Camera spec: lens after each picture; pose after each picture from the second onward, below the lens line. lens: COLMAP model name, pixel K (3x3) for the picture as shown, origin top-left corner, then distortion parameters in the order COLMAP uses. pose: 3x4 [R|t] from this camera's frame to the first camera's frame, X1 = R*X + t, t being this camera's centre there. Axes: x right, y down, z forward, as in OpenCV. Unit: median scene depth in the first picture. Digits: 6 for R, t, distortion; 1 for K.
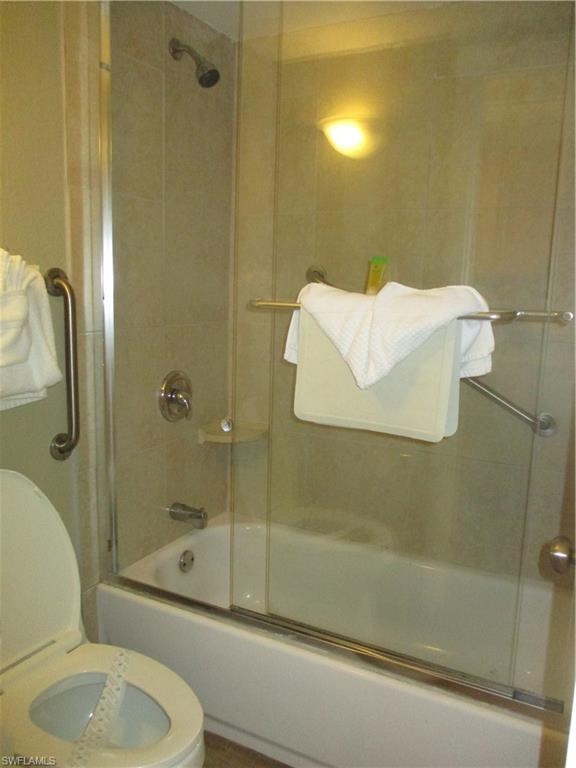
lens RADIAL K [[626.2, 0, 287.8], [0, 626.2, 386.4], [0, 0, 1]] dist [-0.060059, 0.034916]
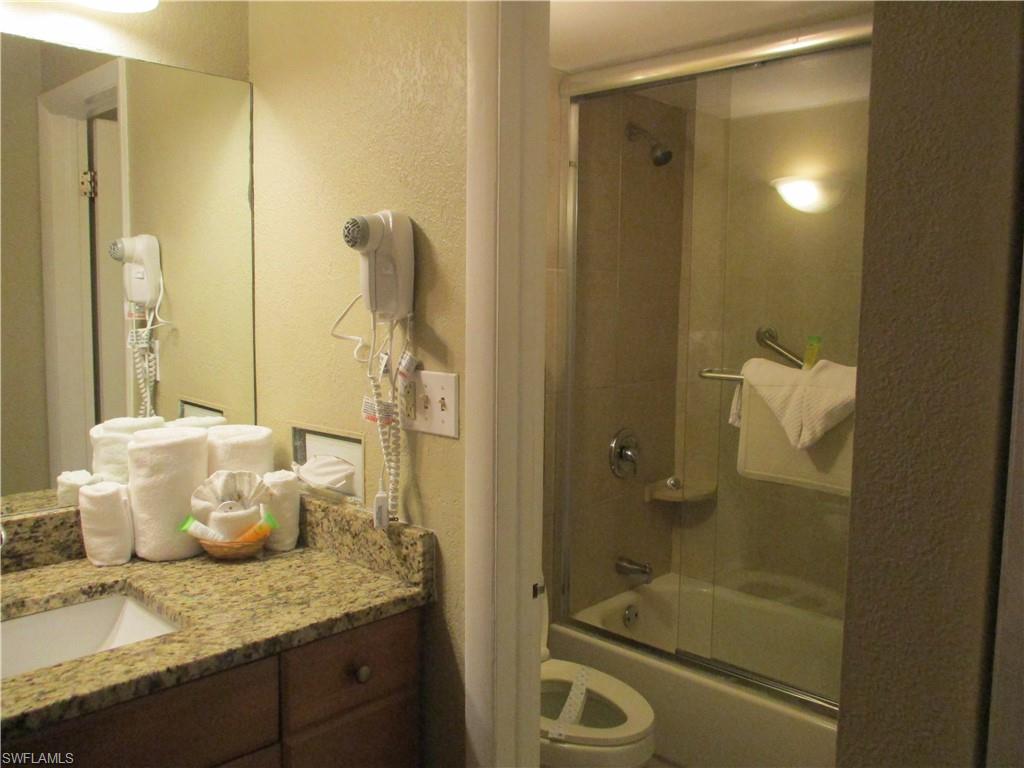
lens RADIAL K [[834.9, 0, 517.0], [0, 834.9, 384.9], [0, 0, 1]] dist [-0.060059, 0.034916]
pose [[0.962537, 0.010732, -0.270938, 0.022511], [-0.027089, 0.998023, -0.056705, -0.012879], [0.269794, 0.061920, 0.960925, -0.391596]]
